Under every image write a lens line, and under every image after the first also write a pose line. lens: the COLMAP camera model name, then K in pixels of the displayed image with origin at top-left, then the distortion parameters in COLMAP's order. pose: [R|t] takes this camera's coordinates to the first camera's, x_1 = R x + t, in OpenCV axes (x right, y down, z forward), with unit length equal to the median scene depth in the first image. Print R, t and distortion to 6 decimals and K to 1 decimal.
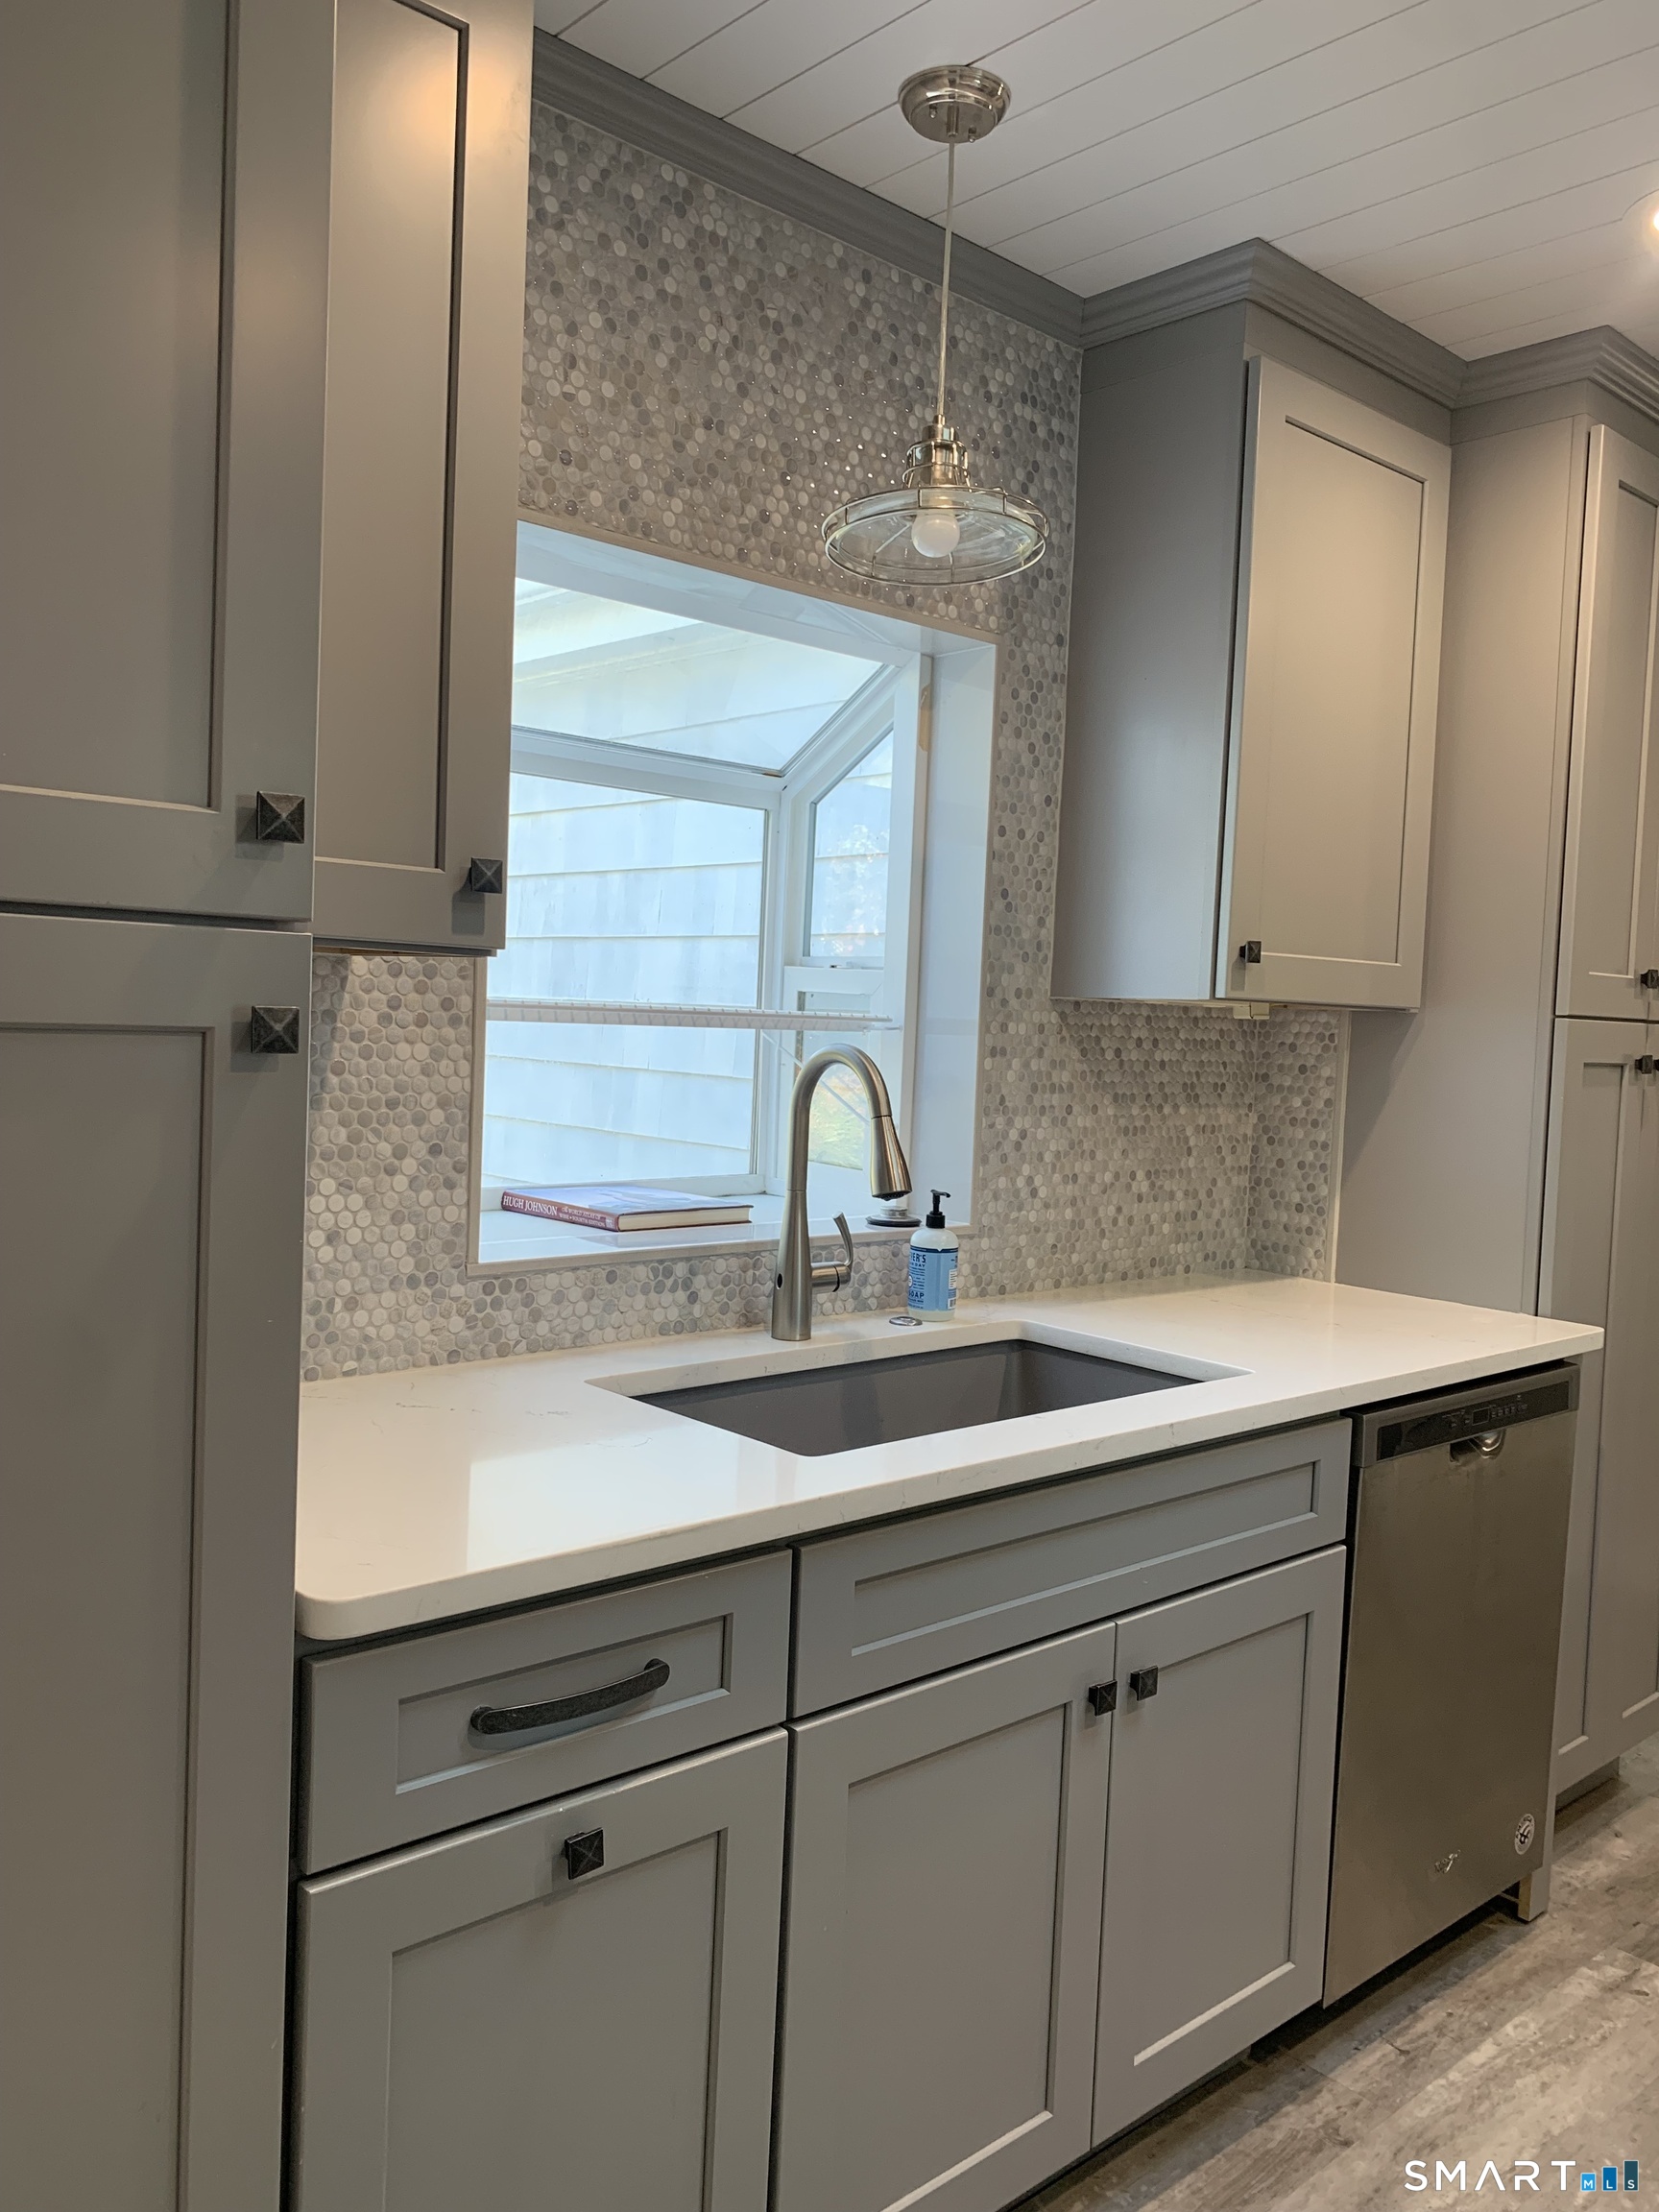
lens RADIAL K [[1662.5, 0, 818.3], [0, 1662.5, 1179.9], [0, 0, 1]] dist [0.049787, -0.086488]
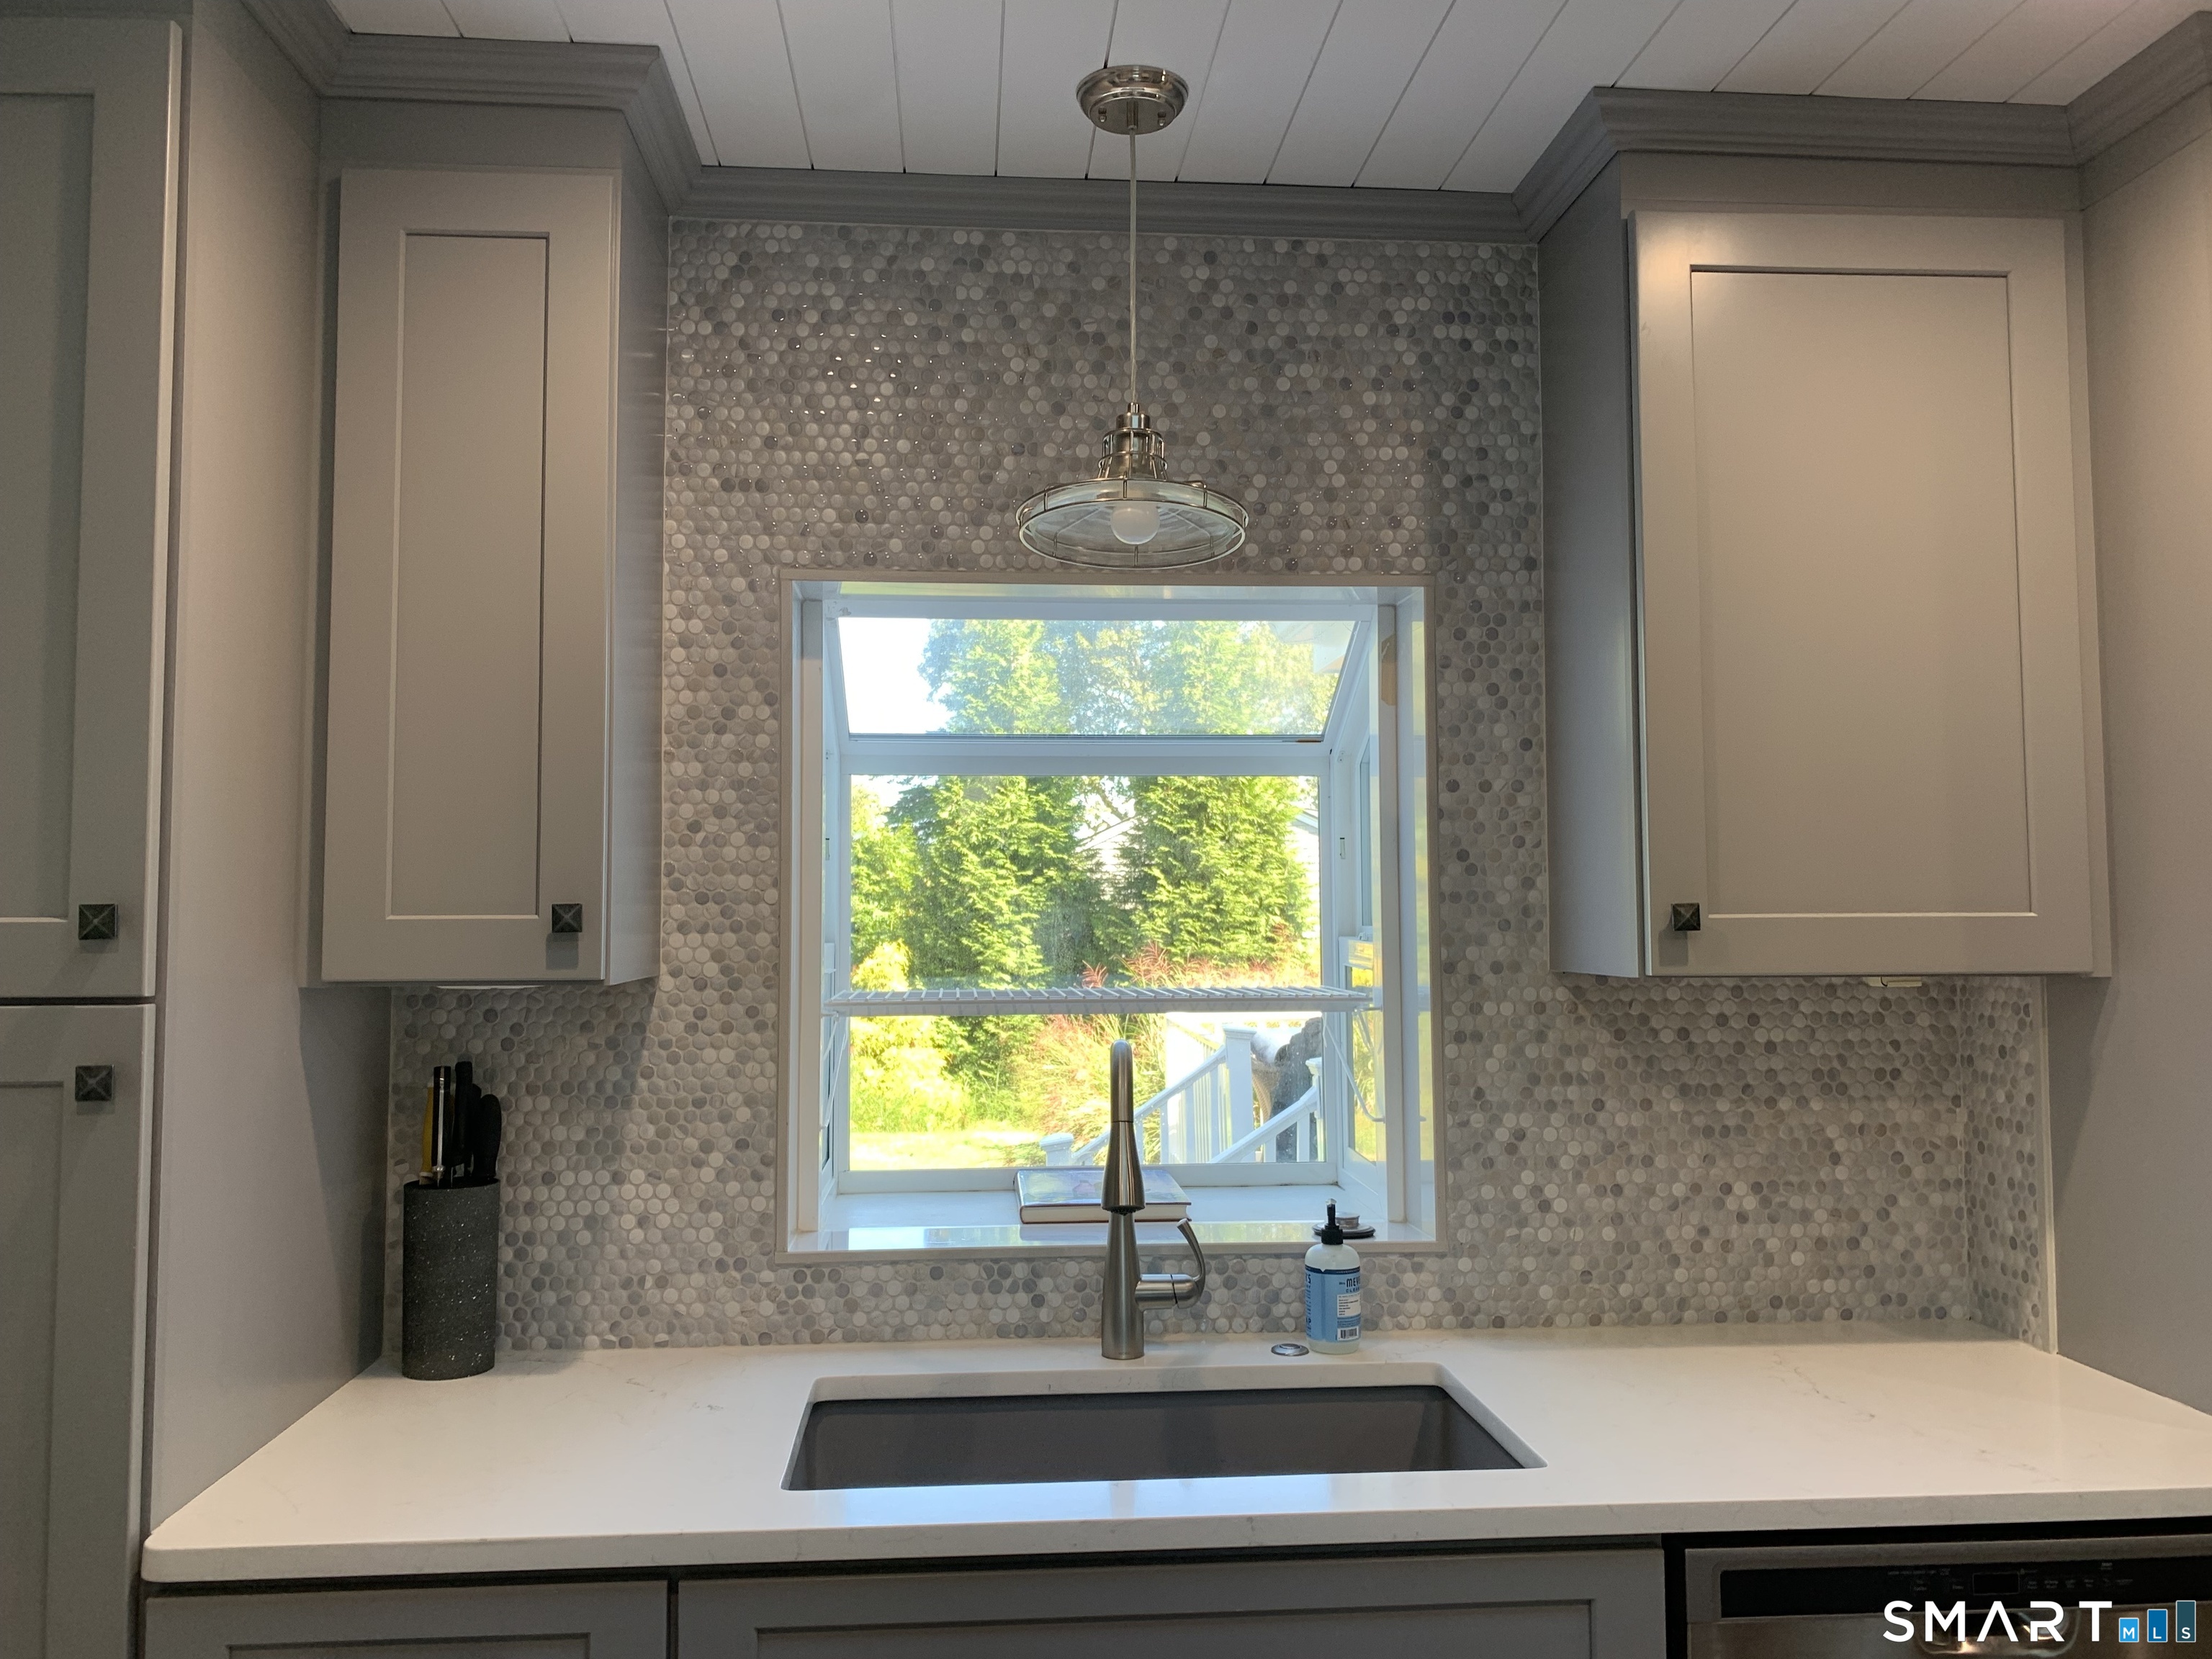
lens RADIAL K [[1662.5, 0, 1000.0], [0, 1662.5, 900.7], [0, 0, 1]] dist [0.049787, -0.086488]
pose [[0.796056, -0.051877, -0.602995, 0.497616], [-0.023653, 0.992892, -0.116647, -0.046286], [0.604760, 0.107120, 0.789171, 0.187313]]
